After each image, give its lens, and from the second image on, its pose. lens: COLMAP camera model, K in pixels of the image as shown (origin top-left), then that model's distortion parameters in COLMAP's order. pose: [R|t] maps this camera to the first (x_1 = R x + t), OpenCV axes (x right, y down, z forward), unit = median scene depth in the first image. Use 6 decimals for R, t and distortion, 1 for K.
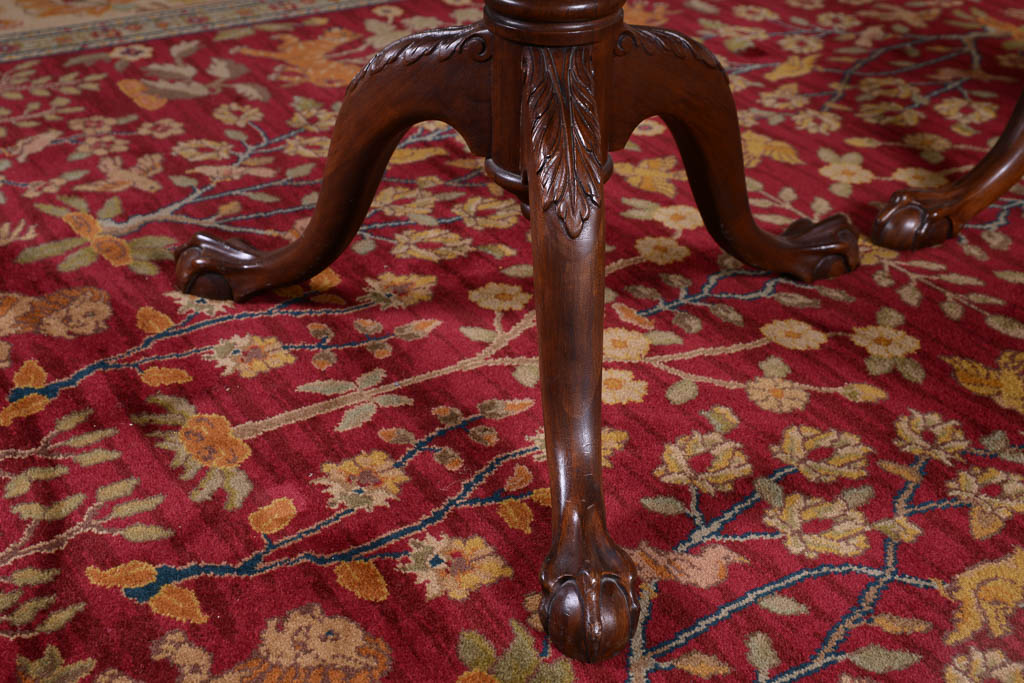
lens RADIAL K [[1501.6, 0, 507.1], [0, 1501.6, 353.4], [0, 0, 1]] dist [0.092003, 0.055423]
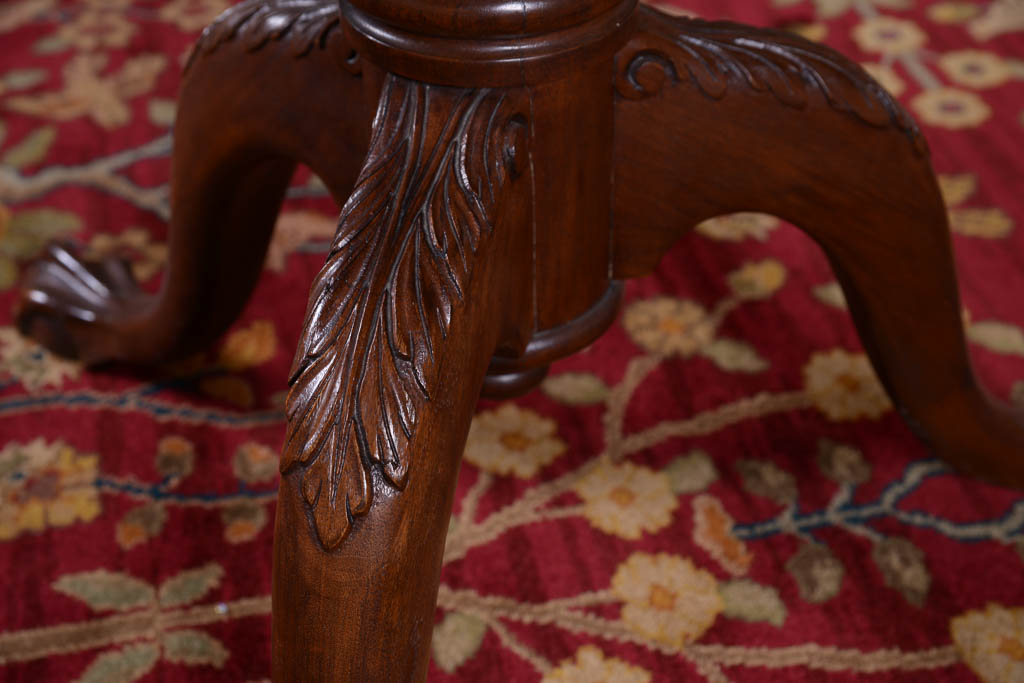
lens RADIAL K [[1725.8, 0, 512.0], [0, 1725.8, 341.5], [0, 0, 1]] dist [0.113612, 0.133540]
pose [[0.944223, 0.174604, -0.279207, 0.171213], [-0.143544, 0.981302, 0.128226, -0.158000], [0.296375, -0.080995, 0.951631, 0.396199]]
